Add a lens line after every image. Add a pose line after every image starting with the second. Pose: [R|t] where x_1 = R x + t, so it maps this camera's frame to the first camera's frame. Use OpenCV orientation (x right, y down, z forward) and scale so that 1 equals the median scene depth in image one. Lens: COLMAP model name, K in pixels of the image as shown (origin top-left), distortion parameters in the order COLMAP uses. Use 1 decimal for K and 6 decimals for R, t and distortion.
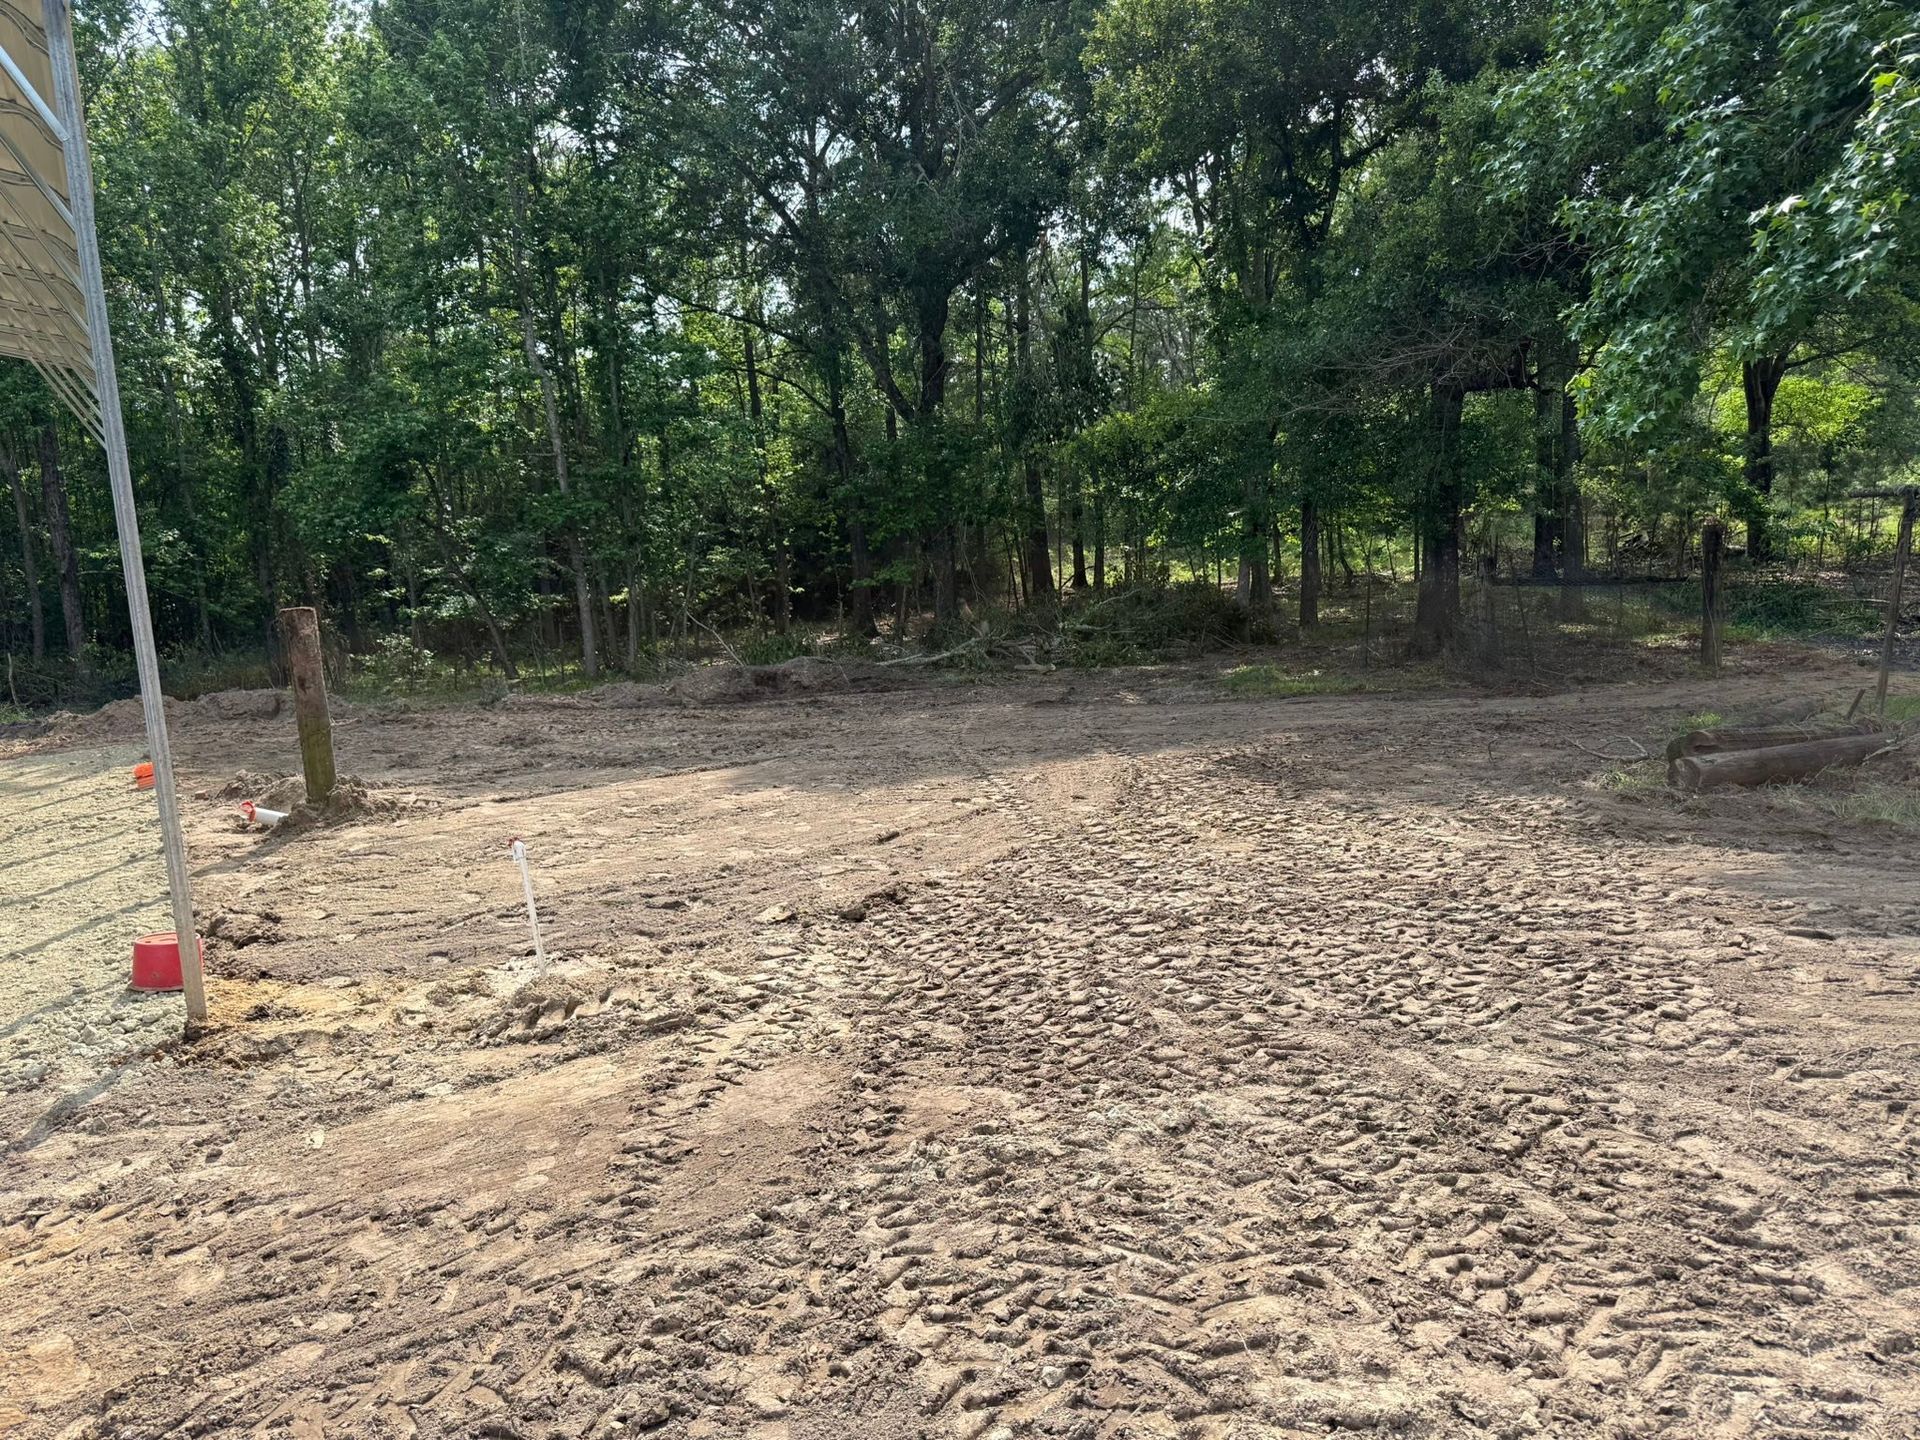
lens RADIAL K [[1379.0, 0, 960.0], [0, 1379.0, 720.0], [0, 0, 1]] dist [-0.003663, -0.043550]
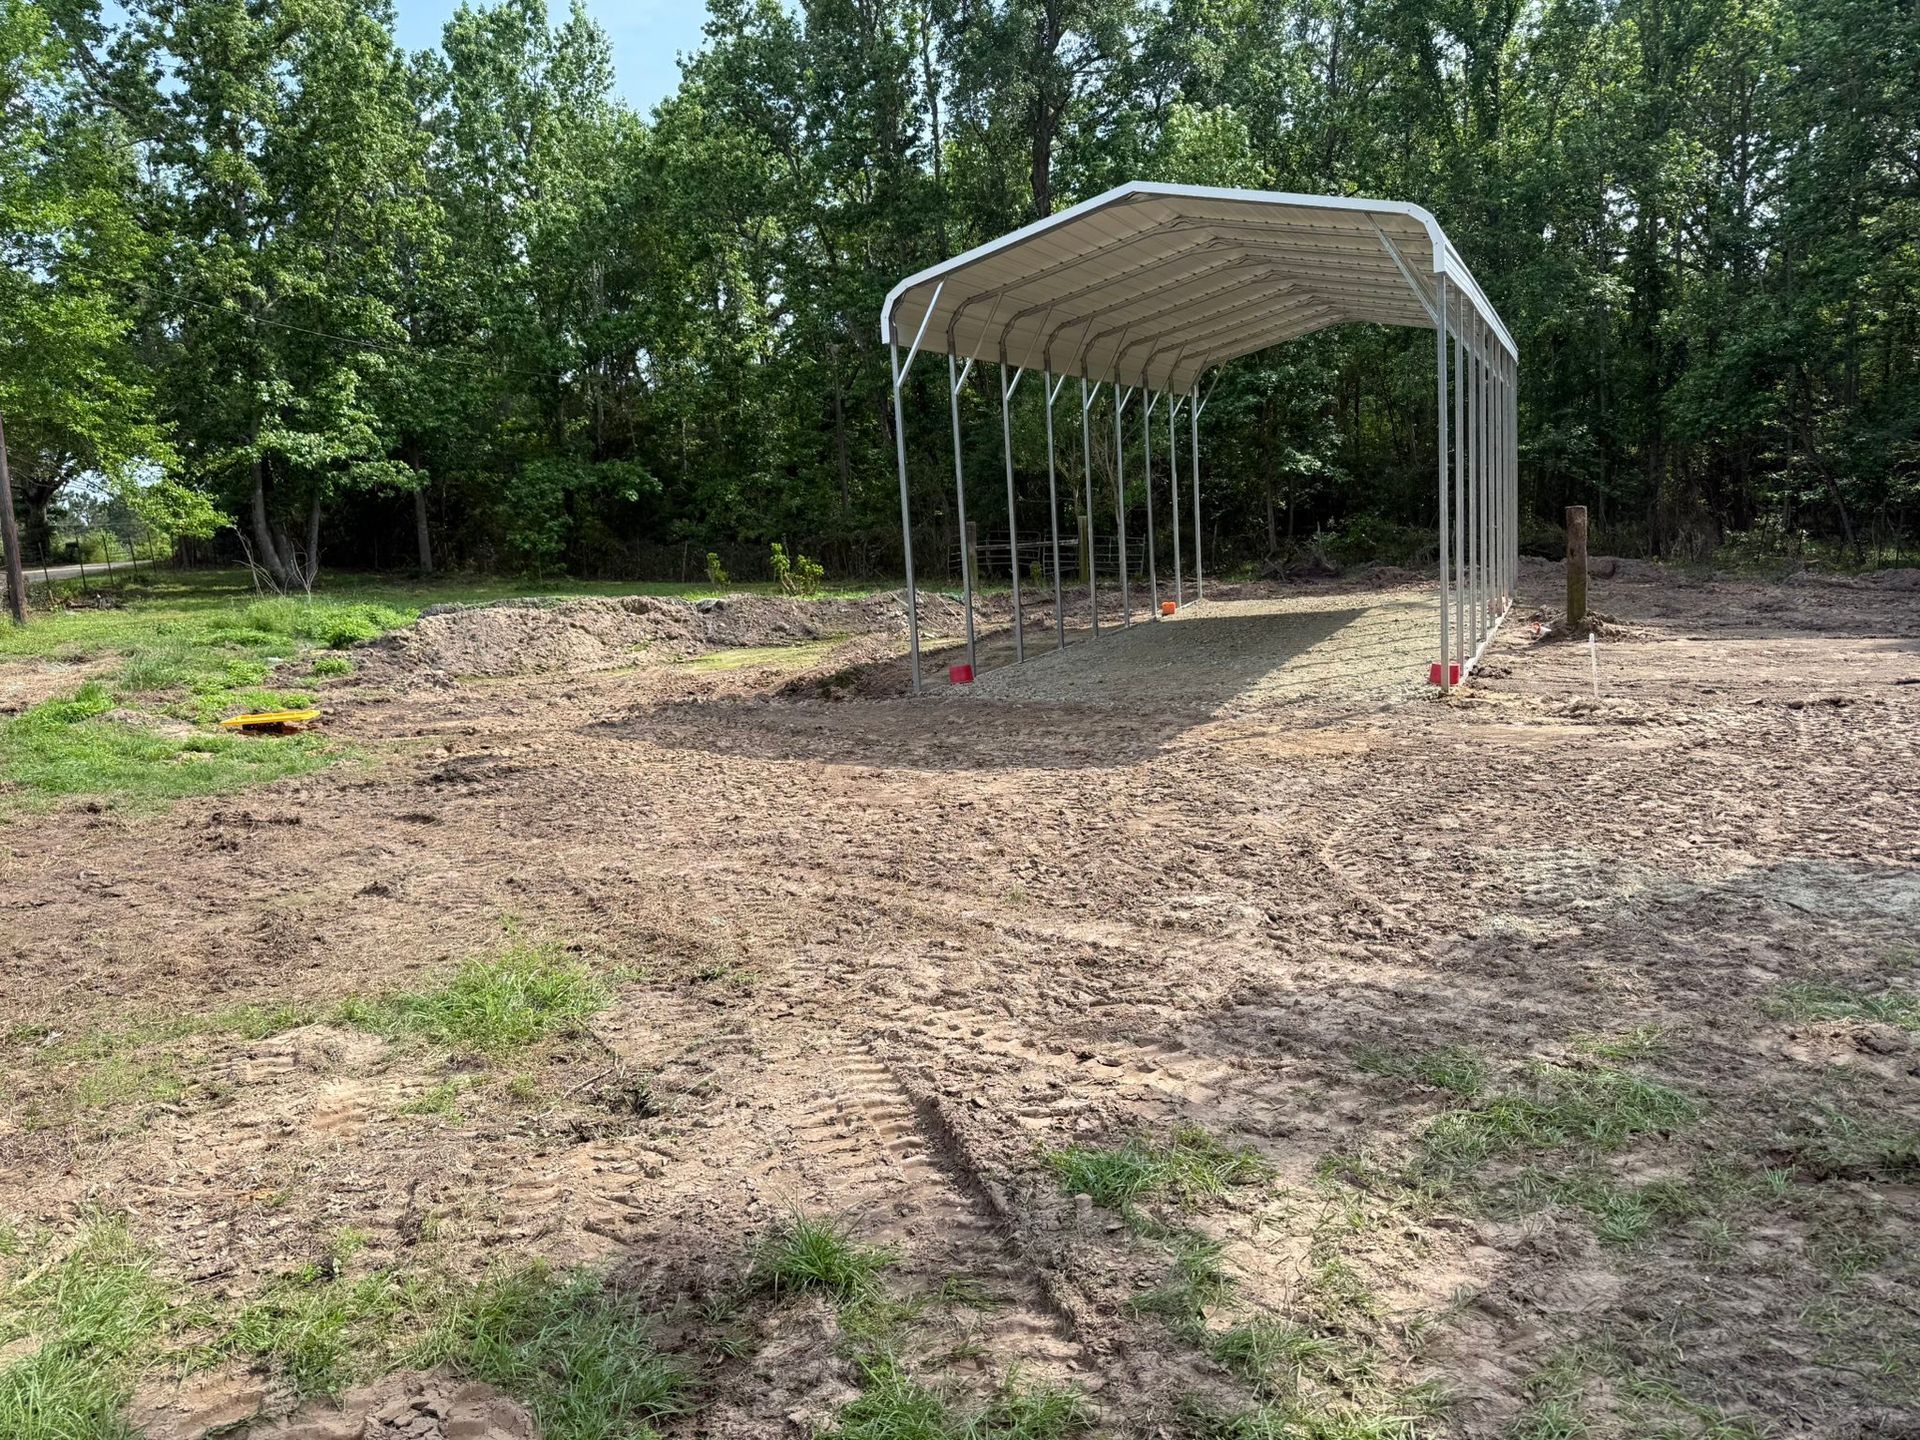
lens RADIAL K [[1379.0, 0, 960.0], [0, 1379.0, 720.0], [0, 0, 1]] dist [-0.003663, -0.043550]
pose [[0.567654, 0.157049, -0.808149, 0.473798], [-0.079642, 0.987508, 0.135963, 0.005877], [0.819406, -0.012818, 0.573071, -0.553859]]
